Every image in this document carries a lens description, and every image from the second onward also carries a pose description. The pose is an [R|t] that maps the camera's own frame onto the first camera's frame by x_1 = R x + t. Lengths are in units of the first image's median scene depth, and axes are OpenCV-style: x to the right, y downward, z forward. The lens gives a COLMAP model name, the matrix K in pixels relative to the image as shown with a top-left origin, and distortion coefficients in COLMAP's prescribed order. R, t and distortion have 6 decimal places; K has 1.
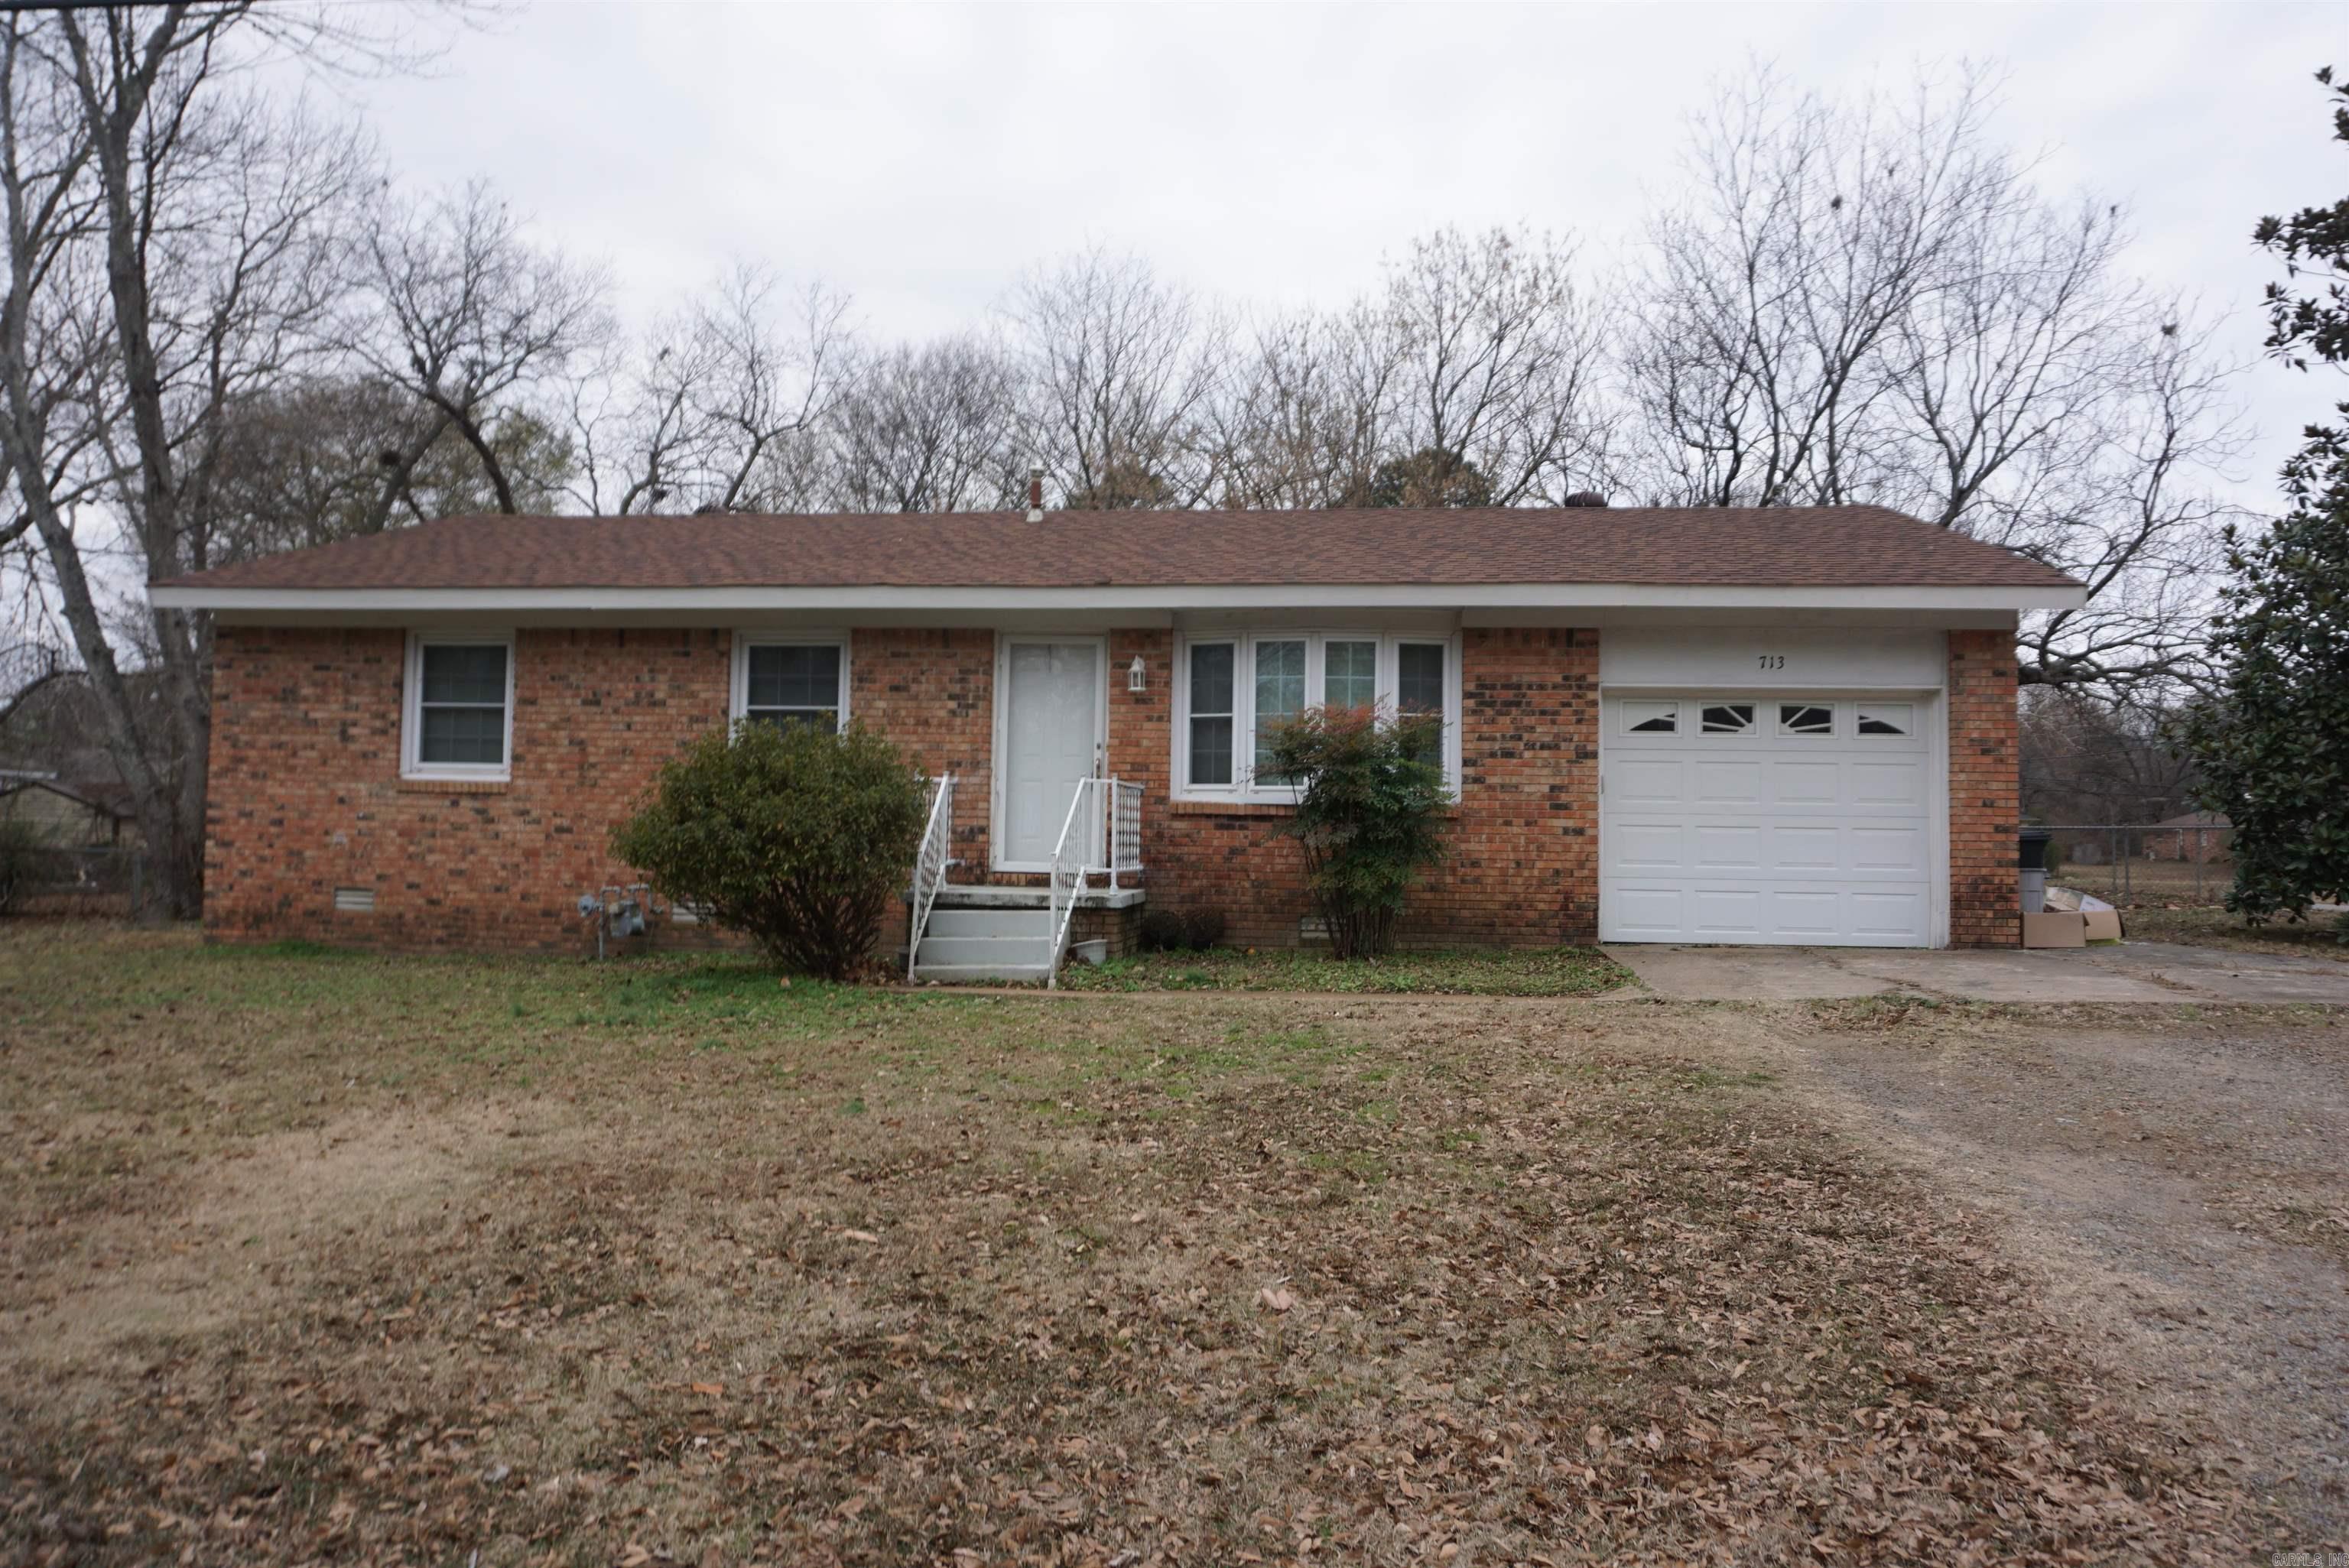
lens RADIAL K [[1594.1, 0, 1176.5], [0, 1594.1, 765.2], [0, 0, 1]] dist [-0.044924, 0.029225]
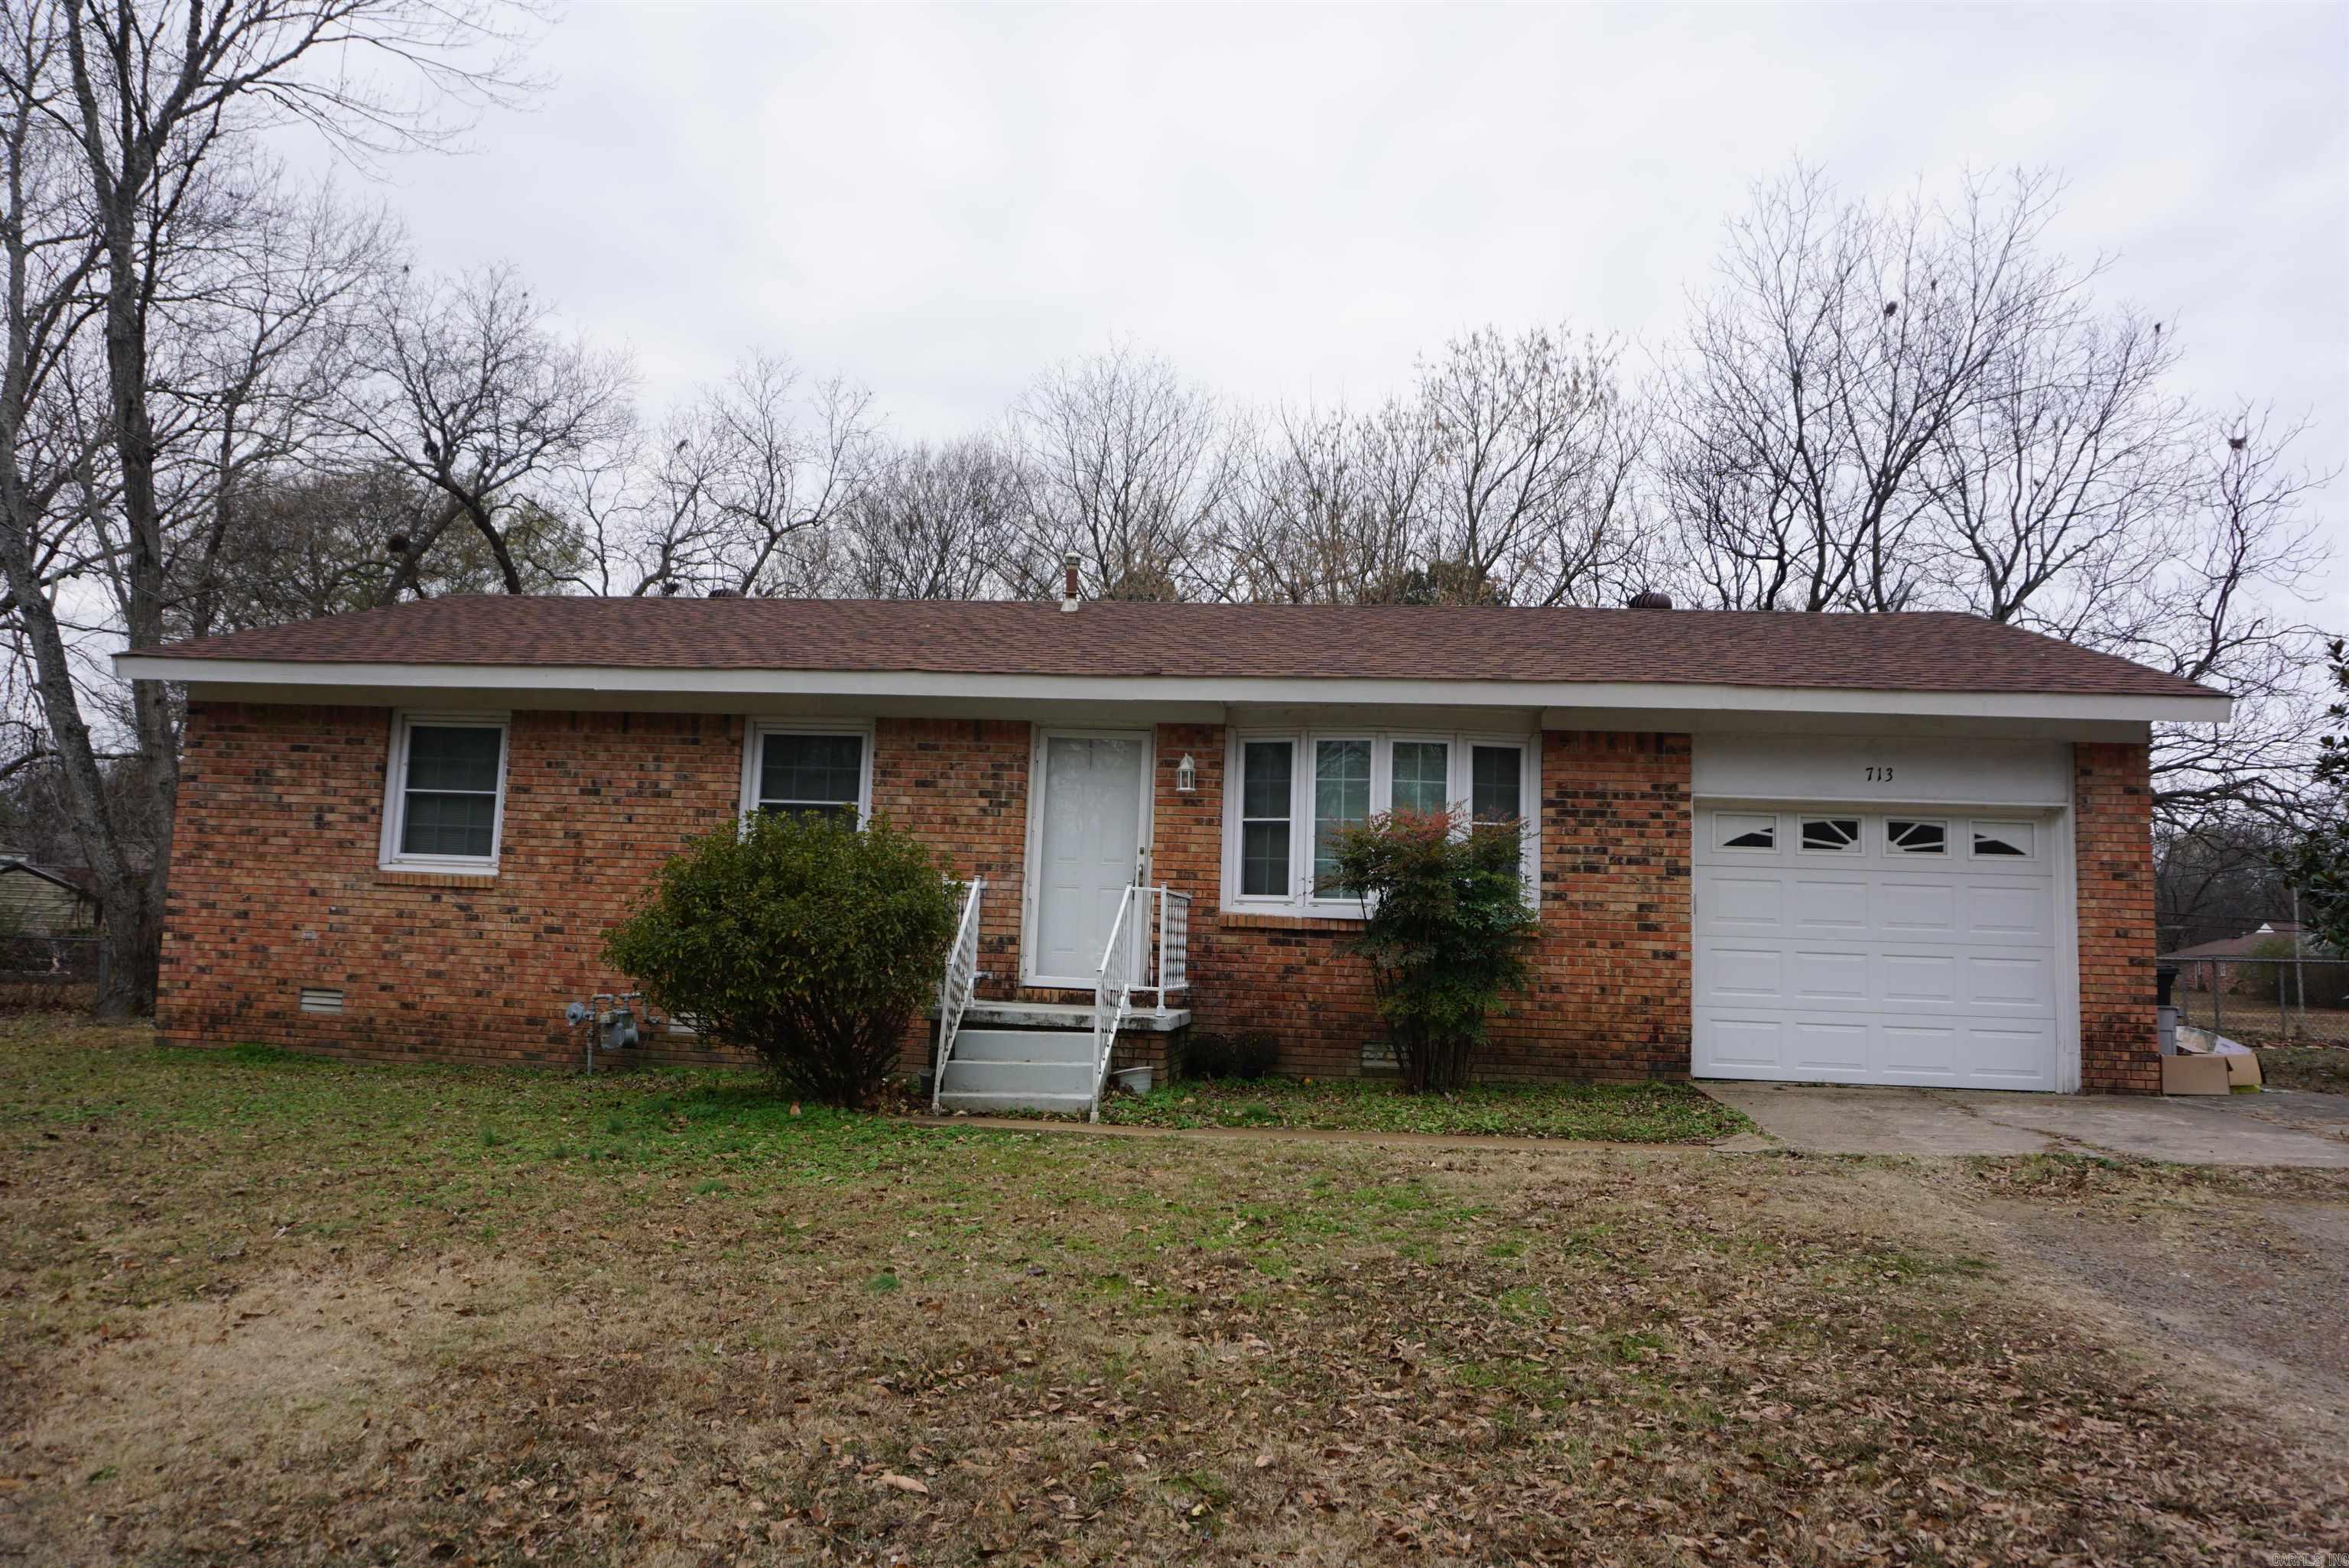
lens RADIAL K [[1559.0, 0, 1172.1], [0, 1559.0, 787.0], [0, 0, 1]] dist [-0.044362, 0.030766]
pose [[0.999780, 0.020844, 0.002377, -0.035355], [-0.020681, 0.998269, -0.055055, 0.000284], [-0.003521, 0.054994, 0.998480, 0.106110]]
